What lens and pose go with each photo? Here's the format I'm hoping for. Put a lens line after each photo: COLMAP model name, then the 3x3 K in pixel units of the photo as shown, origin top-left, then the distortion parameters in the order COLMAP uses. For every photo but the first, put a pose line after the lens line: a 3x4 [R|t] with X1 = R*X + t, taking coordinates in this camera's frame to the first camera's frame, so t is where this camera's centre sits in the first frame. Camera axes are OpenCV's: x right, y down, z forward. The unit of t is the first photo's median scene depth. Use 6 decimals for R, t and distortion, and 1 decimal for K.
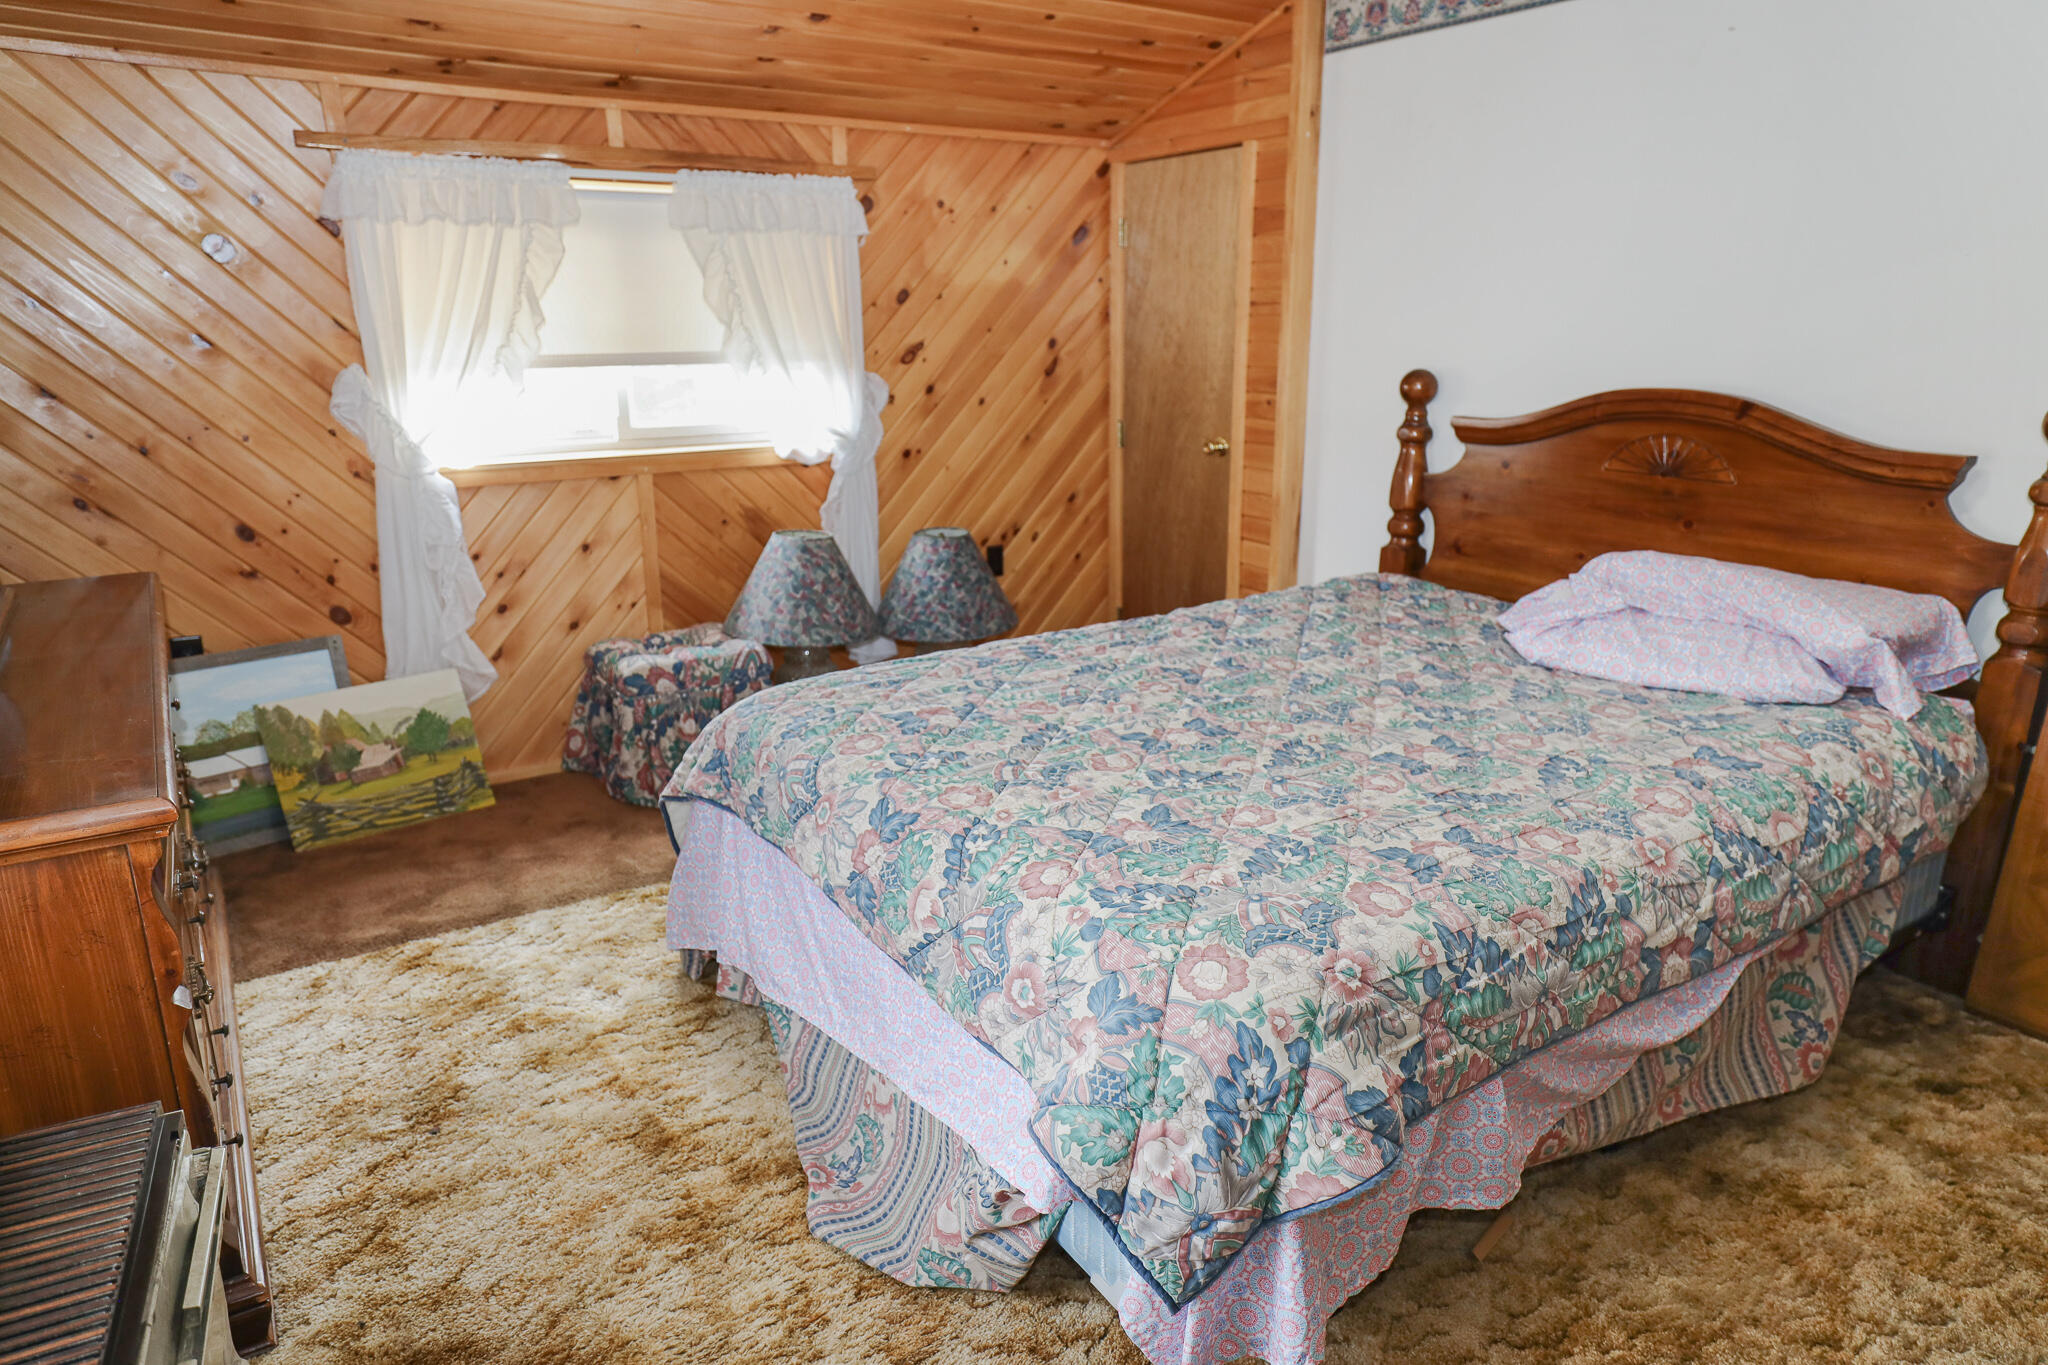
lens RADIAL K [[1296.6, 0, 1023.5], [0, 1296.6, 685.3], [0, 0, 1]] dist [-0.005727, 0.001488]
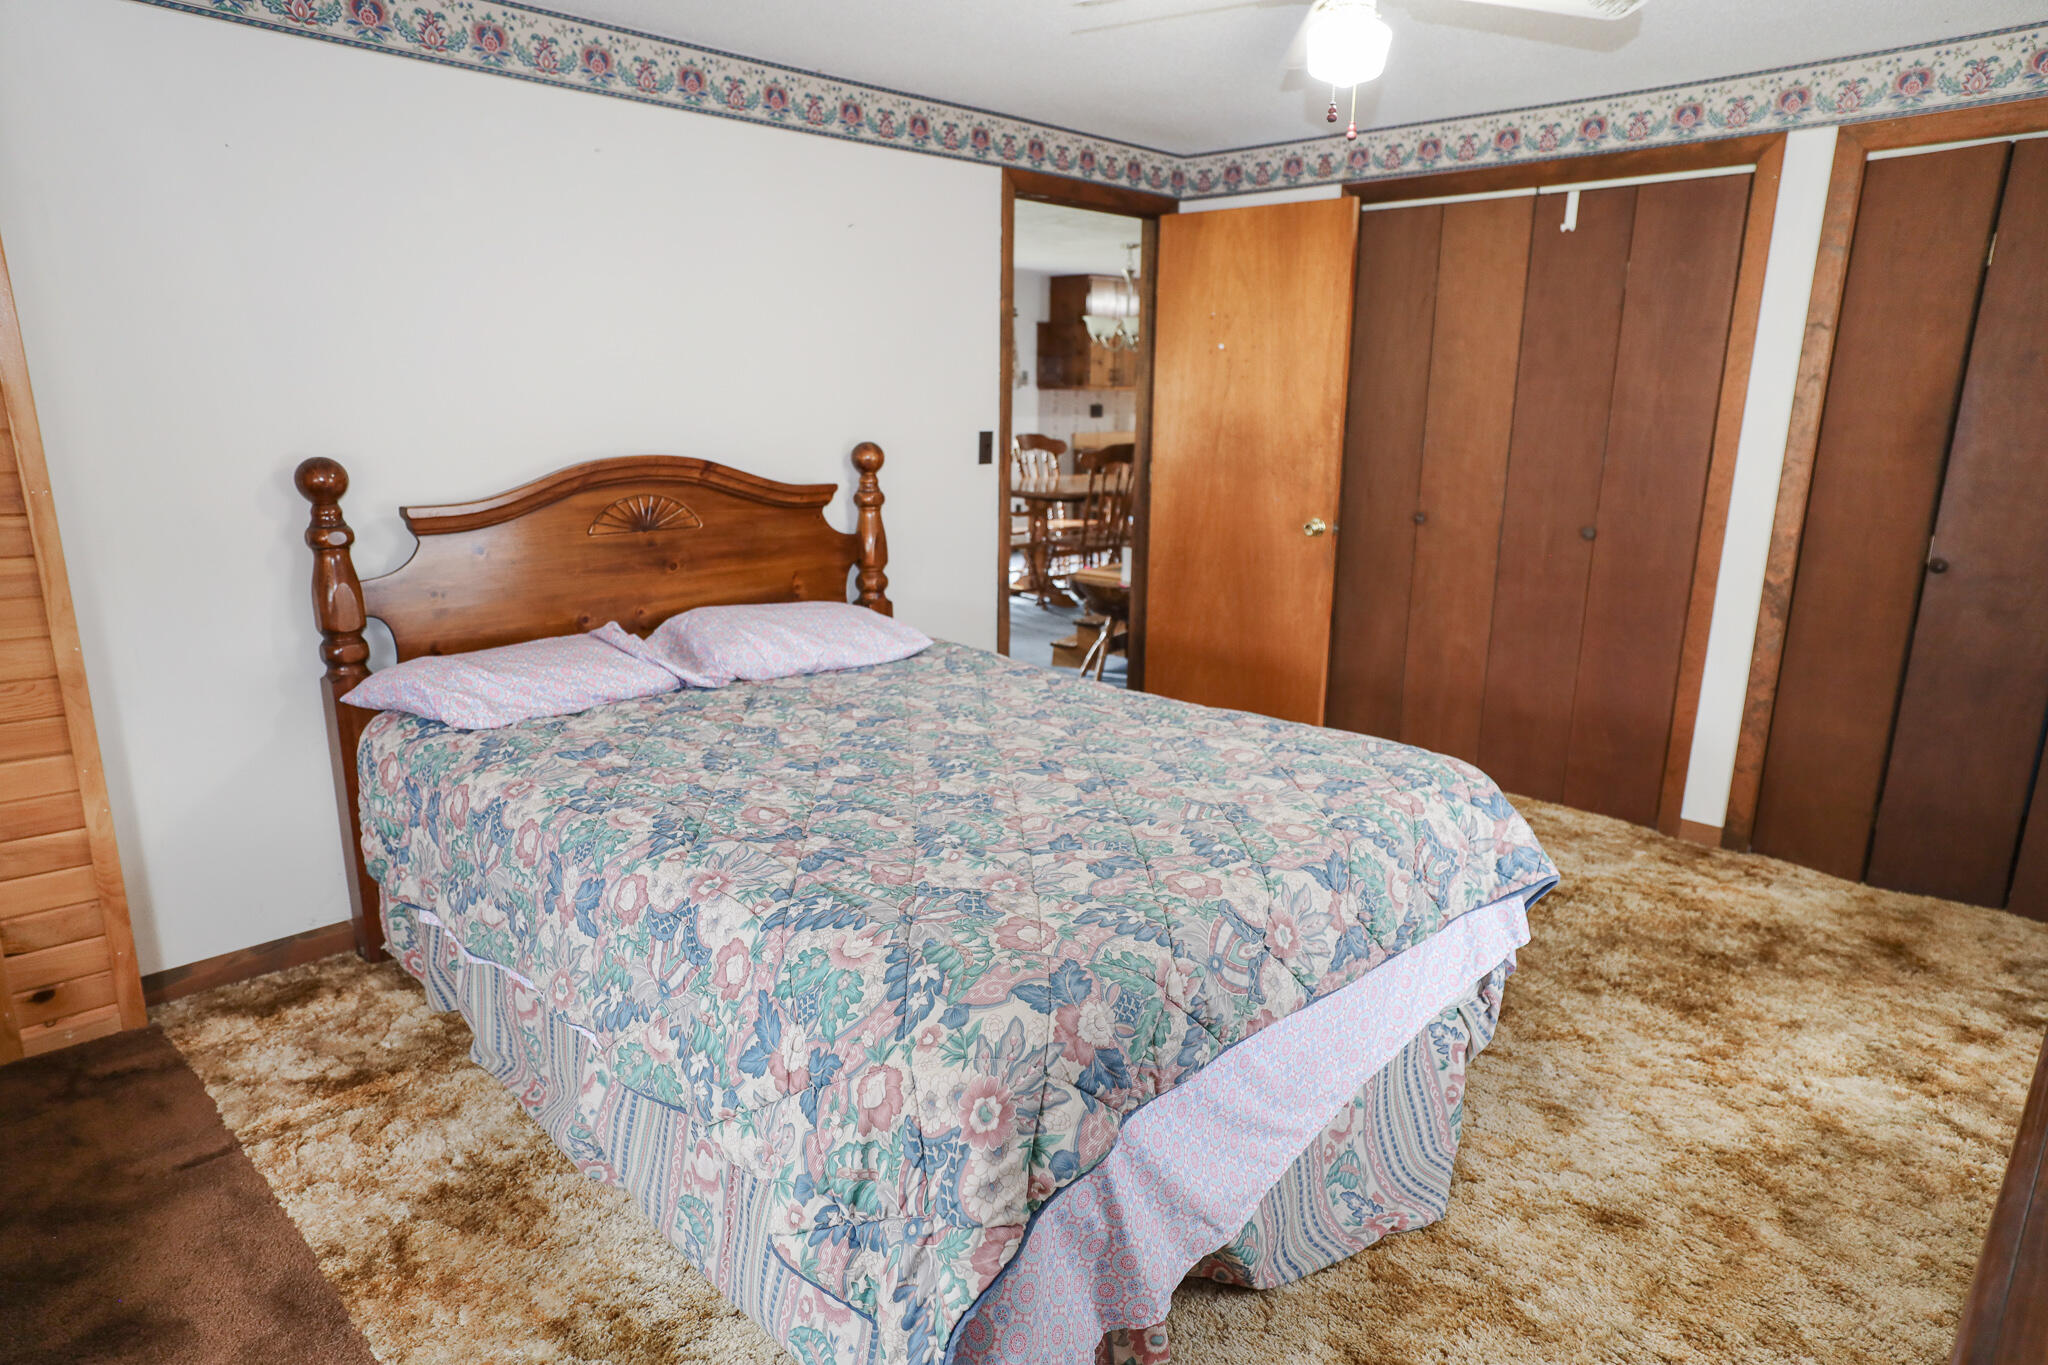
lens RADIAL K [[1184.9, 0, 1023.6], [0, 1184.9, 690.1], [0, 0, 1]] dist [-0.020281, 0.028364]
pose [[-0.210258, -0.238263, 0.948168, -0.655464], [0.260073, 0.921271, 0.289176, -0.266611], [-0.942419, 0.307394, -0.131739, 0.929492]]
